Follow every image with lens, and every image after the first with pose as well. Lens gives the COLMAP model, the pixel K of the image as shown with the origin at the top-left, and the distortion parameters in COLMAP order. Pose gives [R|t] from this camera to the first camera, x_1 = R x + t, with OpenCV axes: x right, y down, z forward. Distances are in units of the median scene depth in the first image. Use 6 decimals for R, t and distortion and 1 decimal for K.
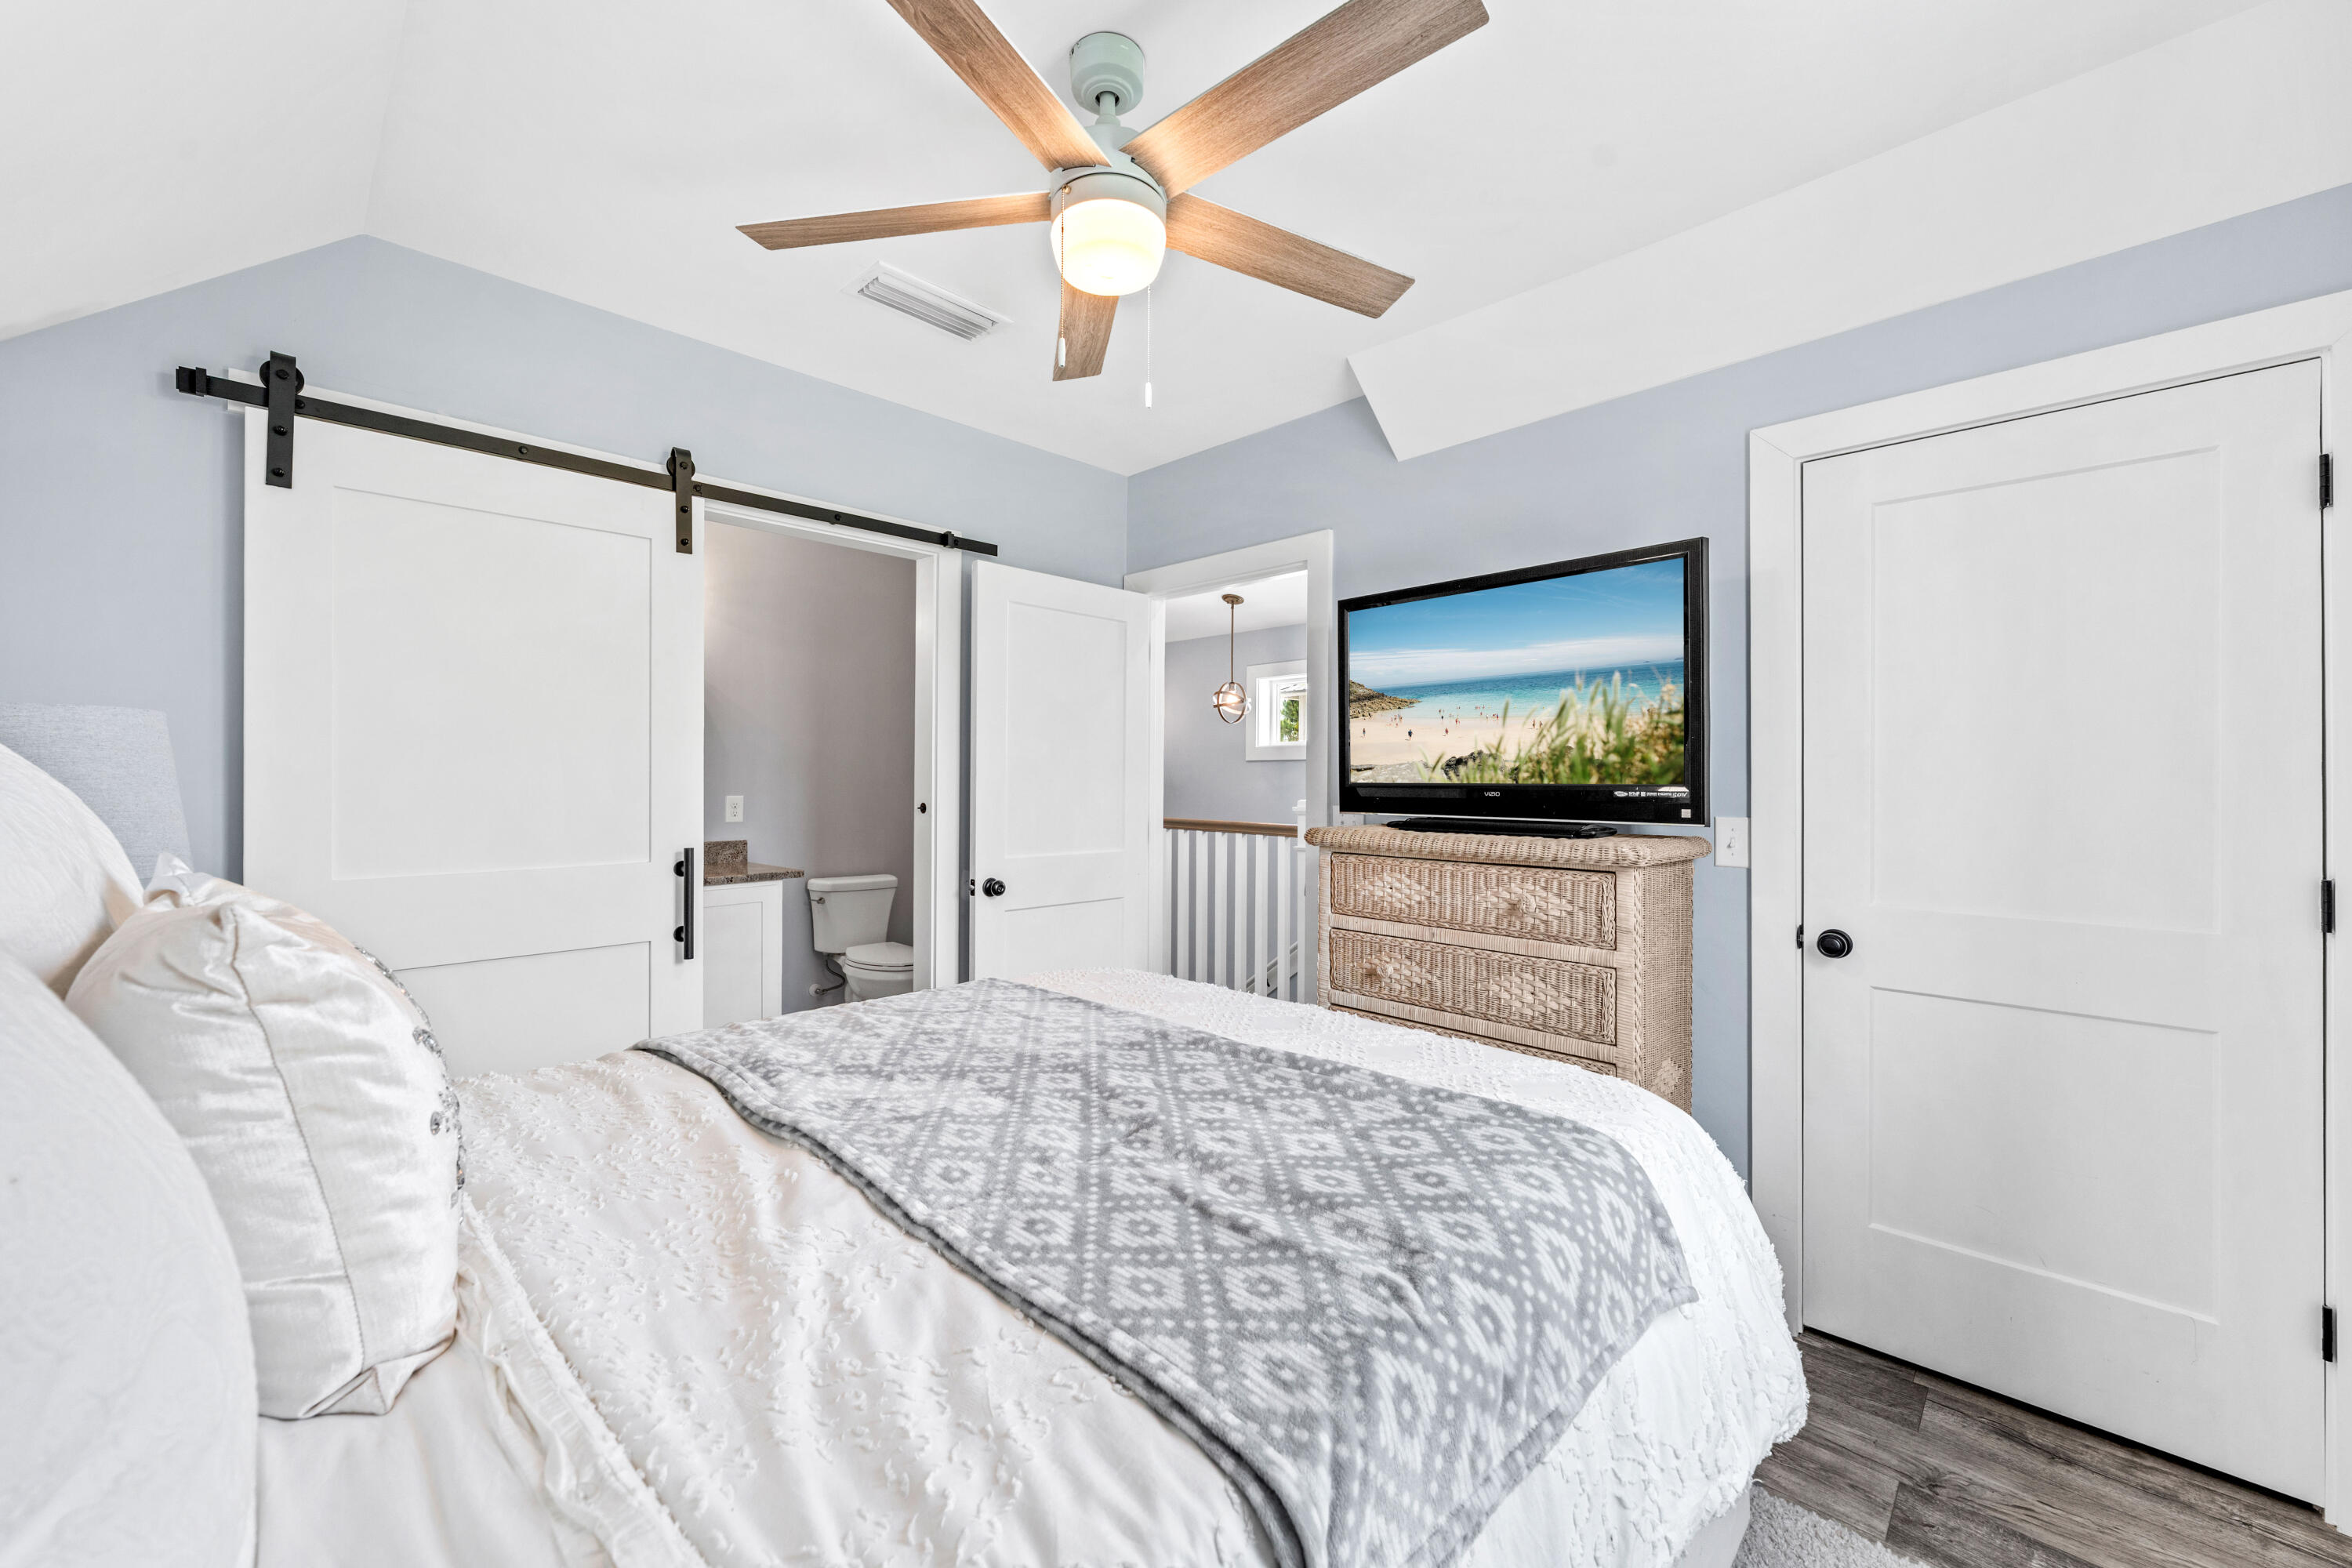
lens RADIAL K [[946.9, 0, 1170.3], [0, 946.9, 780.5], [0, 0, 1]] dist [0.000725, 0.000128]
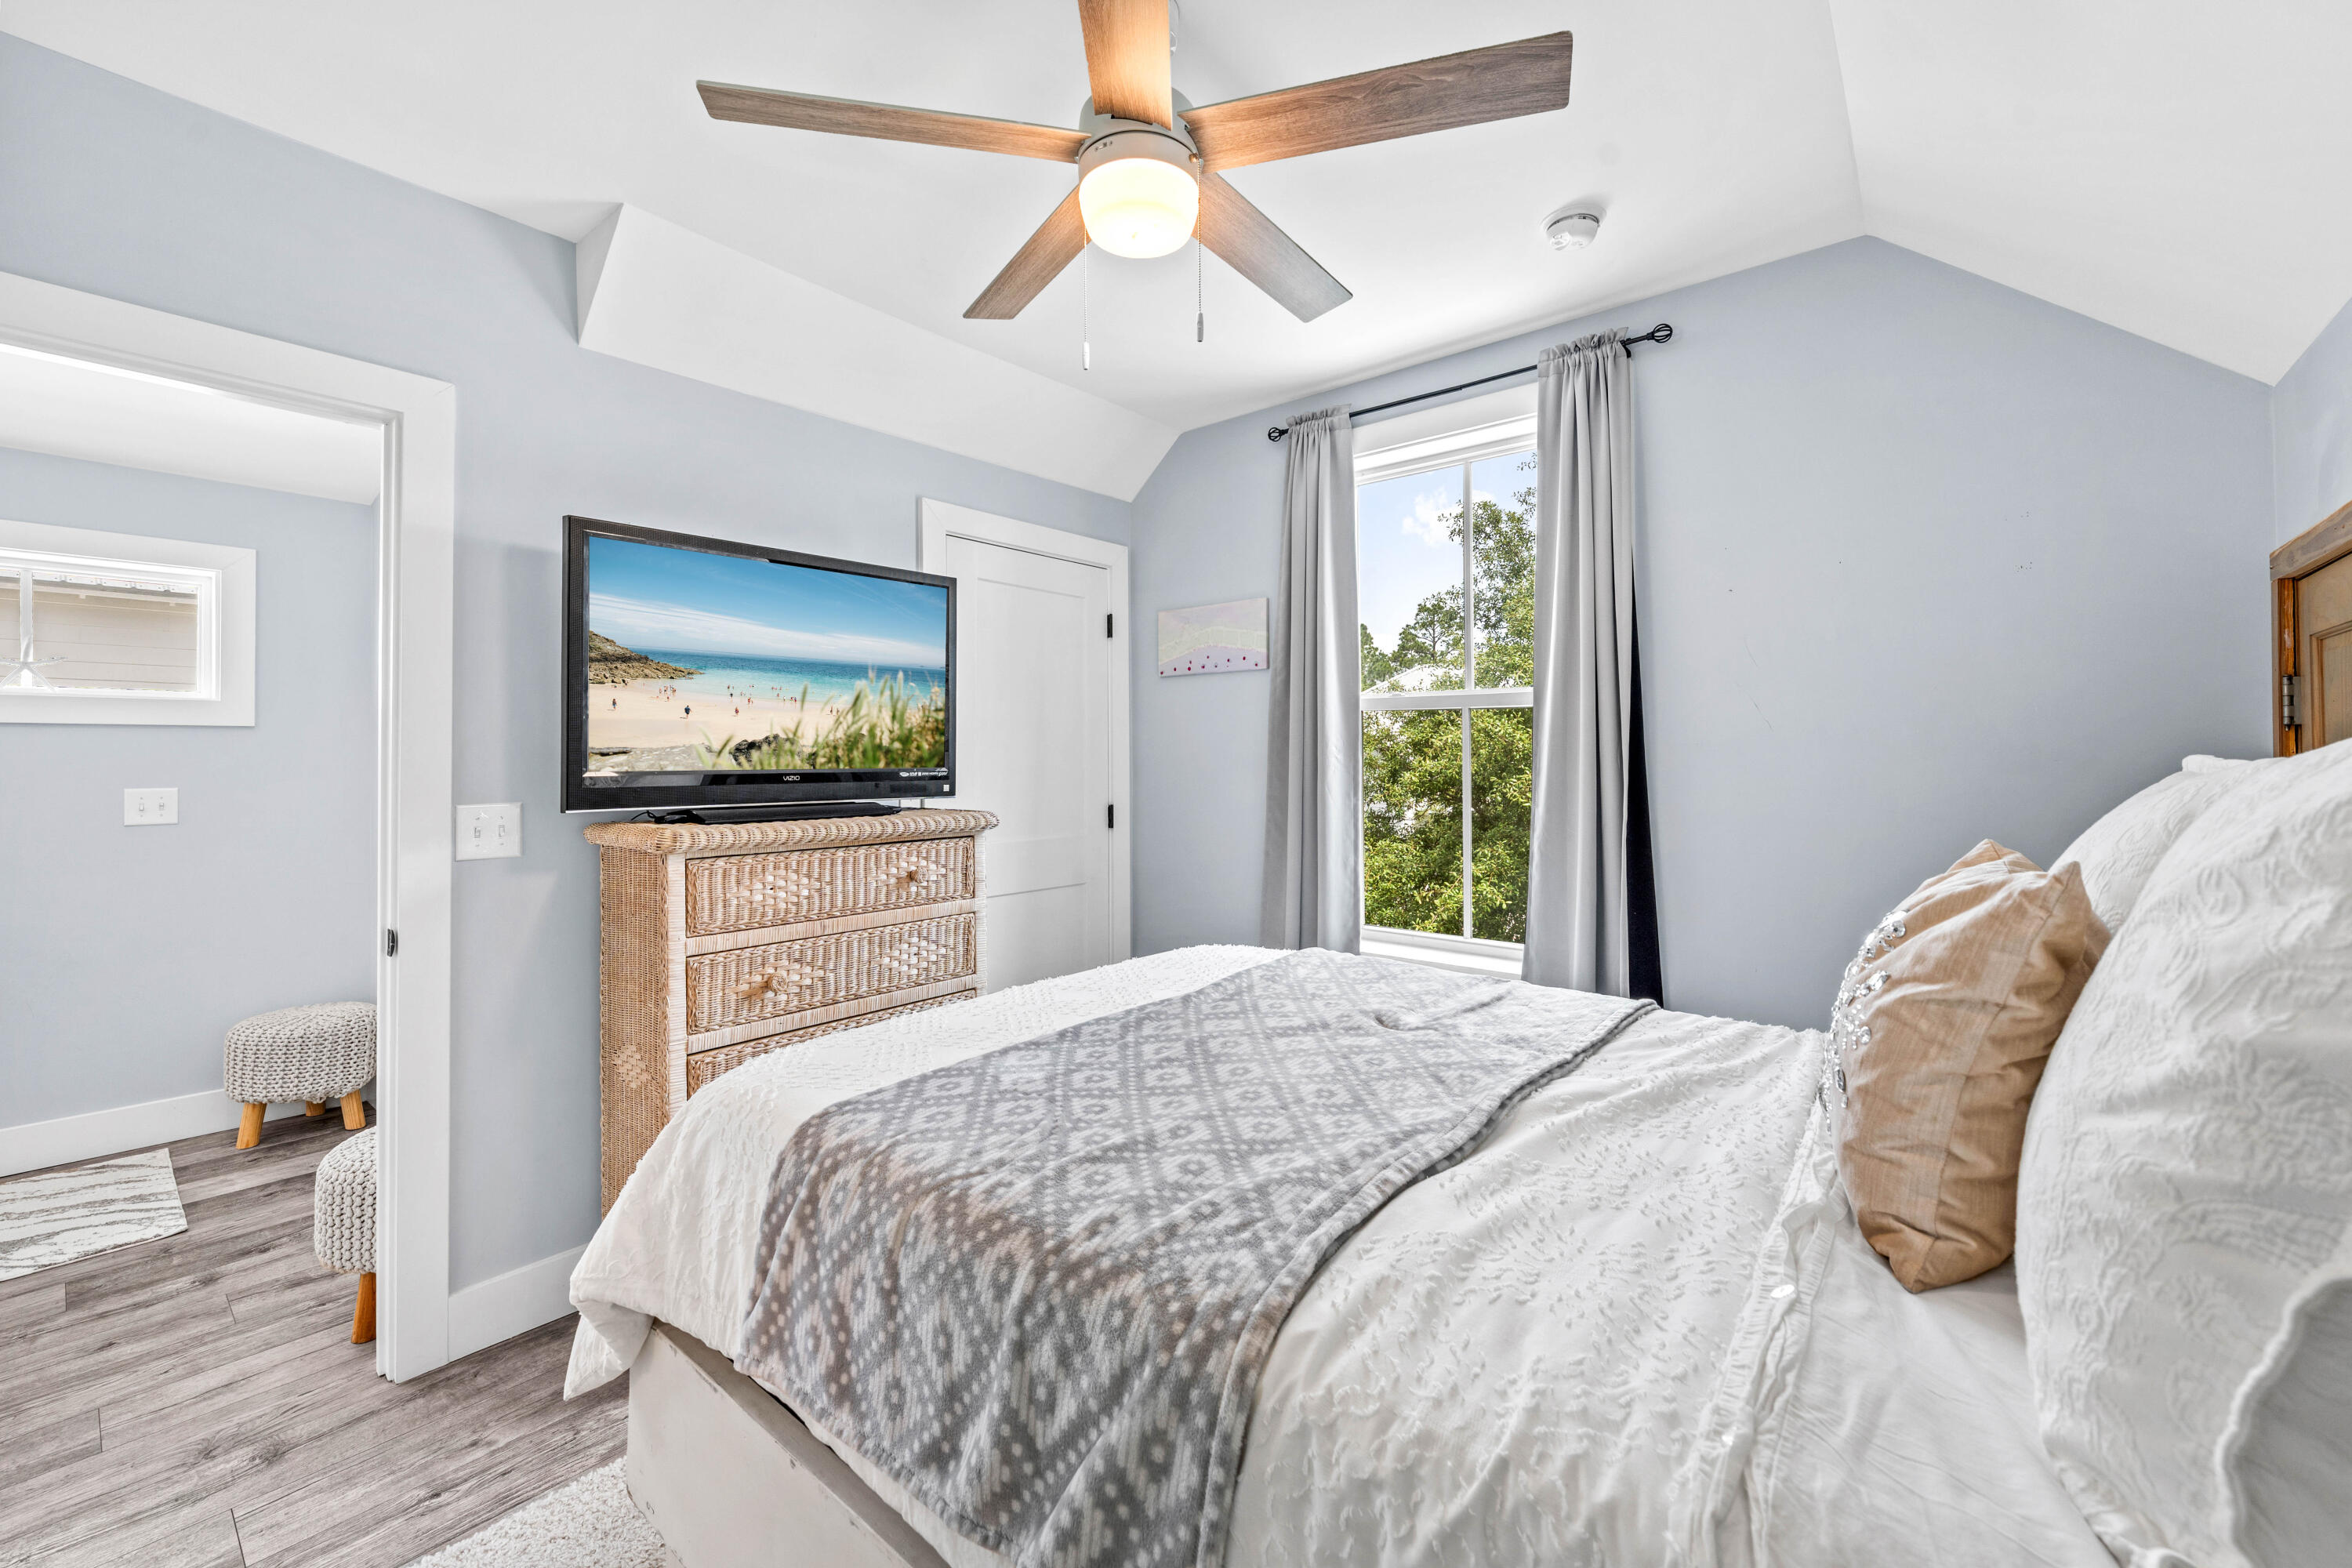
lens RADIAL K [[946.9, 0, 1170.3], [0, 946.9, 780.5], [0, 0, 1]] dist [0.000725, 0.000128]
pose [[-0.104035, -0.016636, 0.994434, -0.704018], [0.015655, 0.999709, 0.018362, 0.003663], [-0.994450, 0.017478, -0.103744, 0.757621]]
